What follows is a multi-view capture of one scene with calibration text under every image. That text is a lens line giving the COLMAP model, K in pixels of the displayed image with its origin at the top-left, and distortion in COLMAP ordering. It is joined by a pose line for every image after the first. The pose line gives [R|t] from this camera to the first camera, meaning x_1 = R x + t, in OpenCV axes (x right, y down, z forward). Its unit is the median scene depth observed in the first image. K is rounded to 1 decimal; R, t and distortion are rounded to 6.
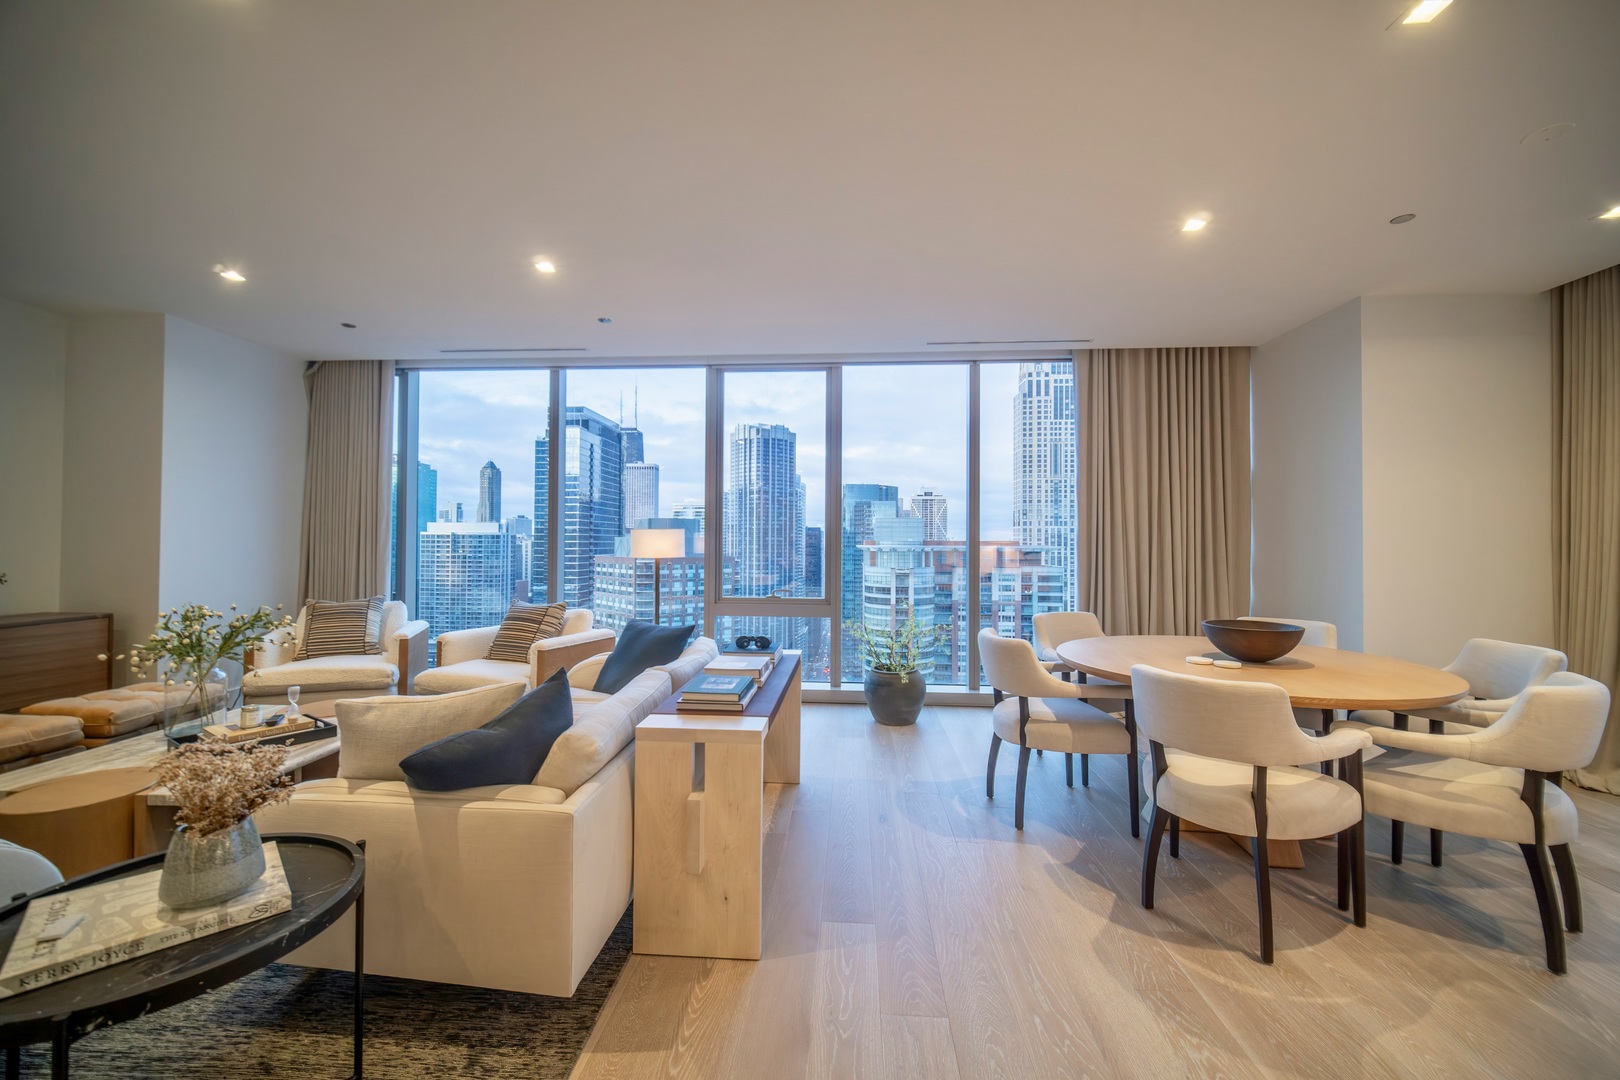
lens RADIAL K [[634.4, 0, 812.0], [0, 634.4, 547.9], [0, 0, 1]] dist [-0.001969, 0.000514]
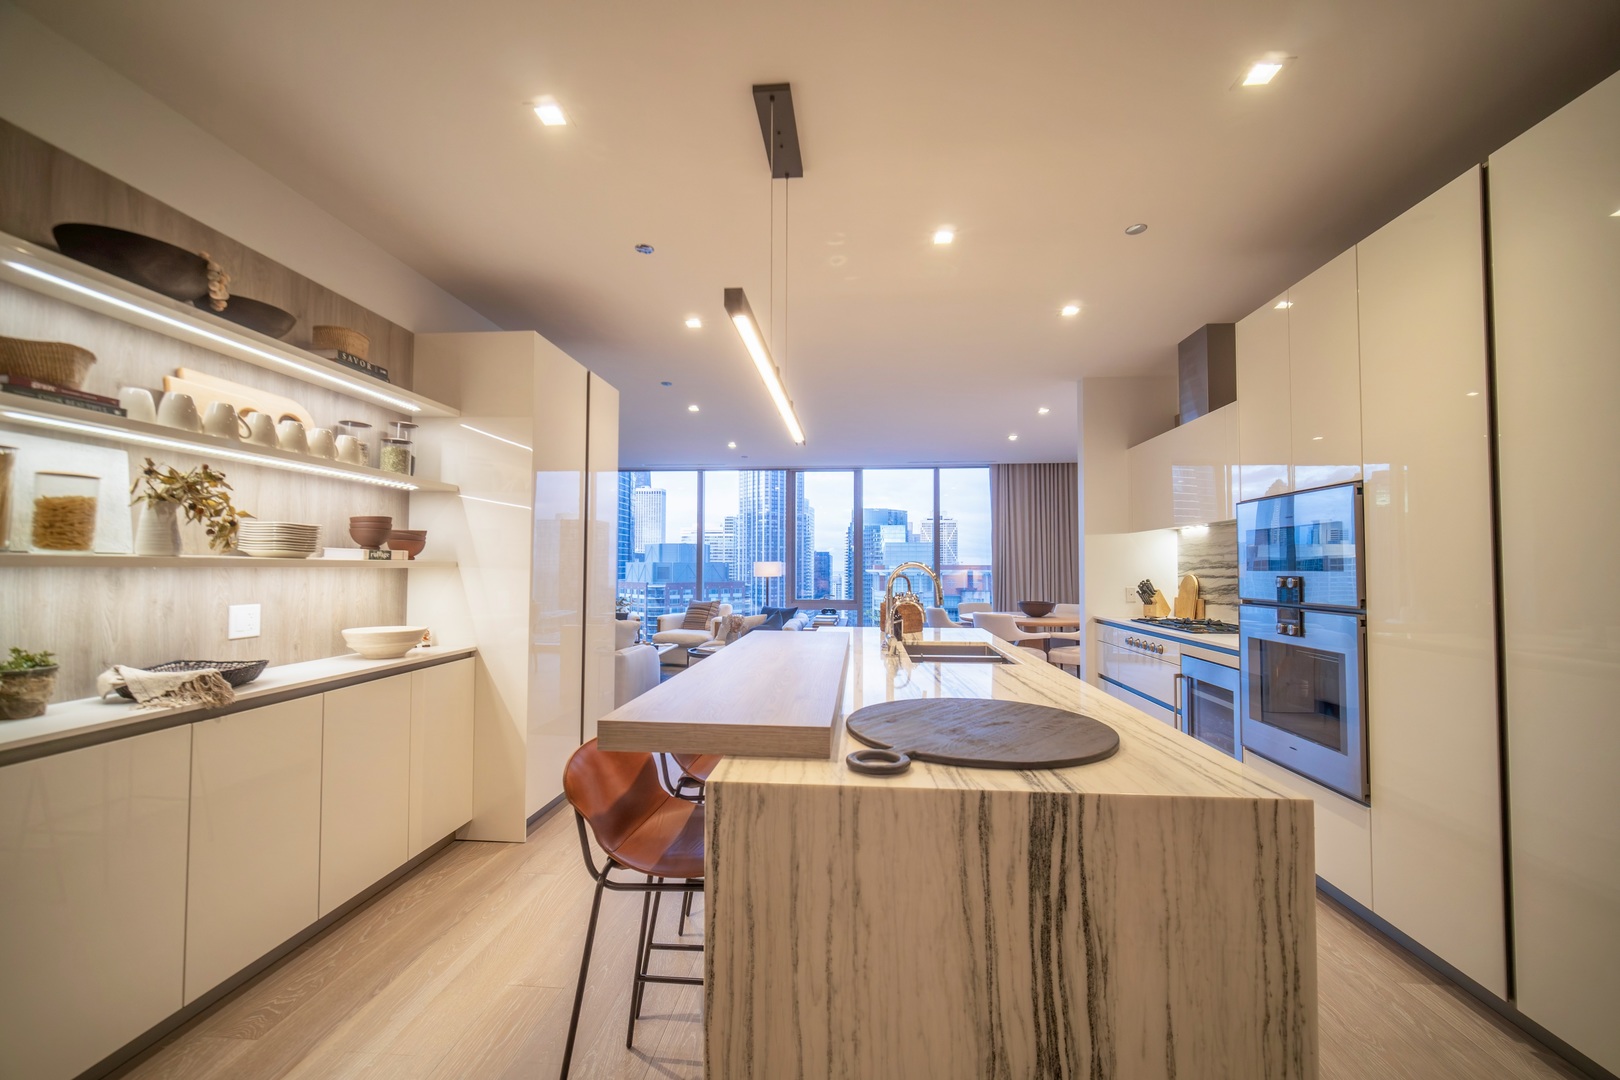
lens RADIAL K [[634.4, 0, 815.5], [0, 634.4, 545.9], [0, 0, 1]] dist [-0.001969, 0.000514]
pose [[0.999959, -0.001904, -0.008841, -0.107594], [0.001529, 0.999106, -0.042257, 0.005283], [0.008914, 0.042242, 0.999068, -1.175280]]
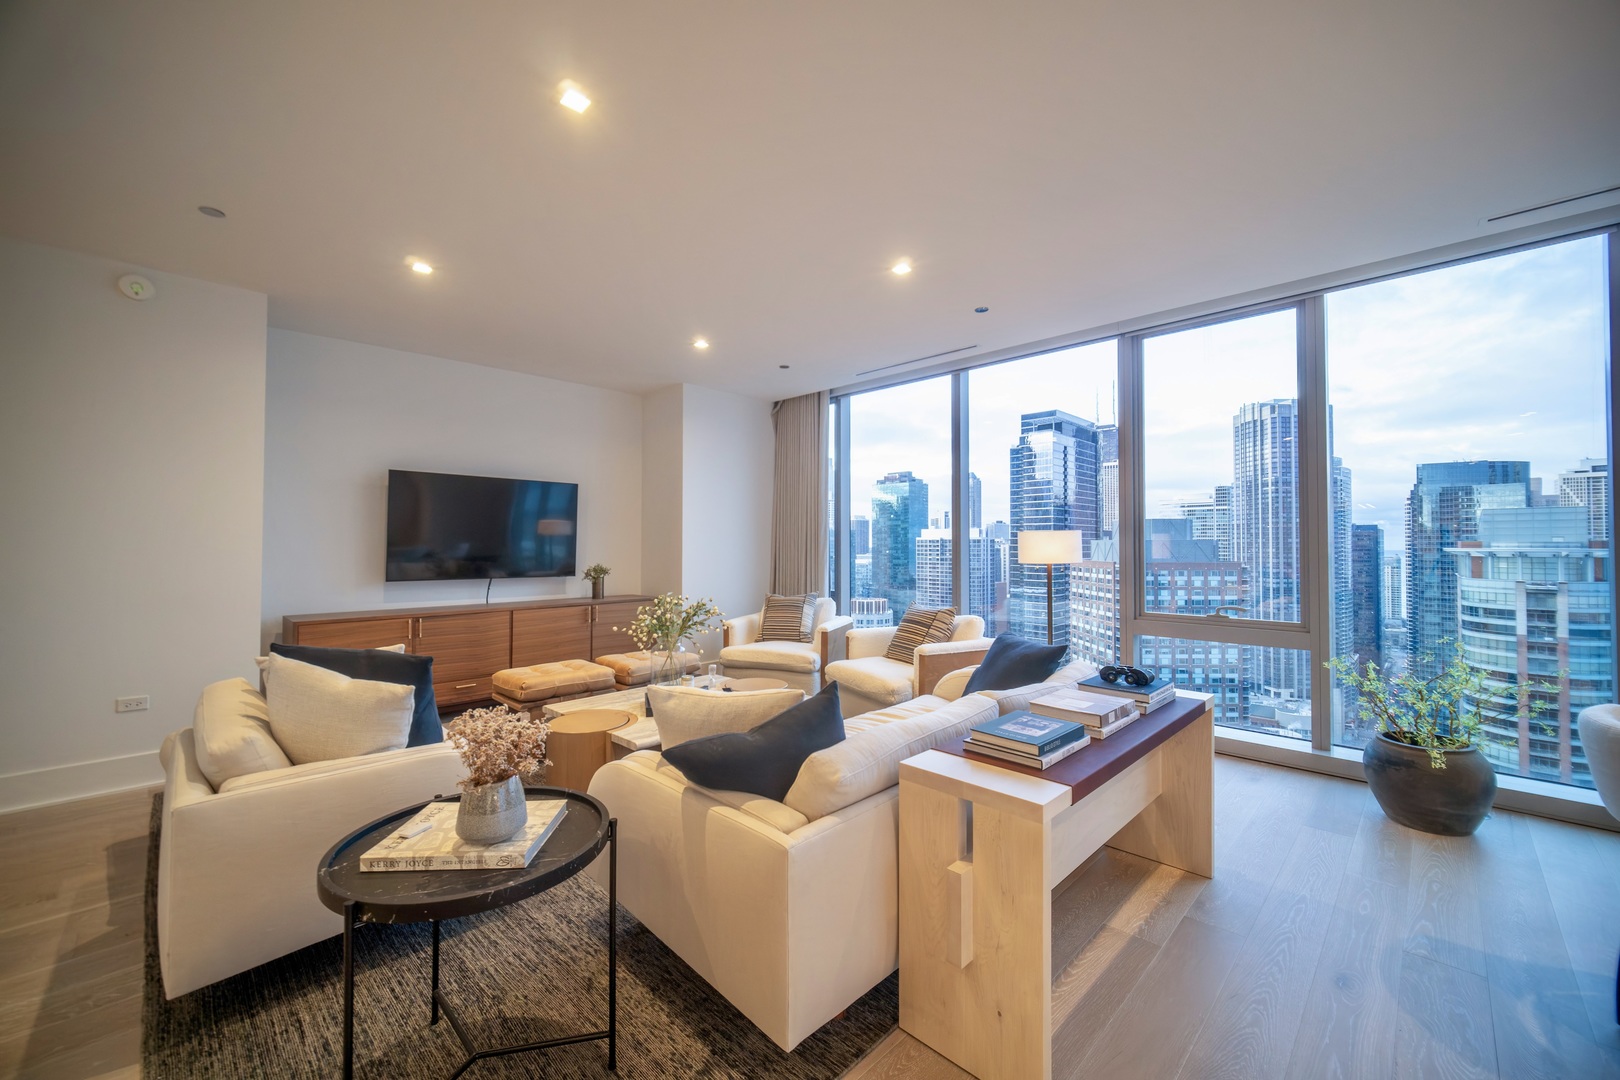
lens RADIAL K [[634.4, 0, 820.2], [0, 634.4, 541.9], [0, 0, 1]] dist [-0.001969, 0.000514]
pose [[0.760471, -0.008644, -0.649314, 0.116805], [-0.001230, 0.999890, -0.014752, -0.001633], [0.649370, 0.012017, 0.760377, 0.160588]]
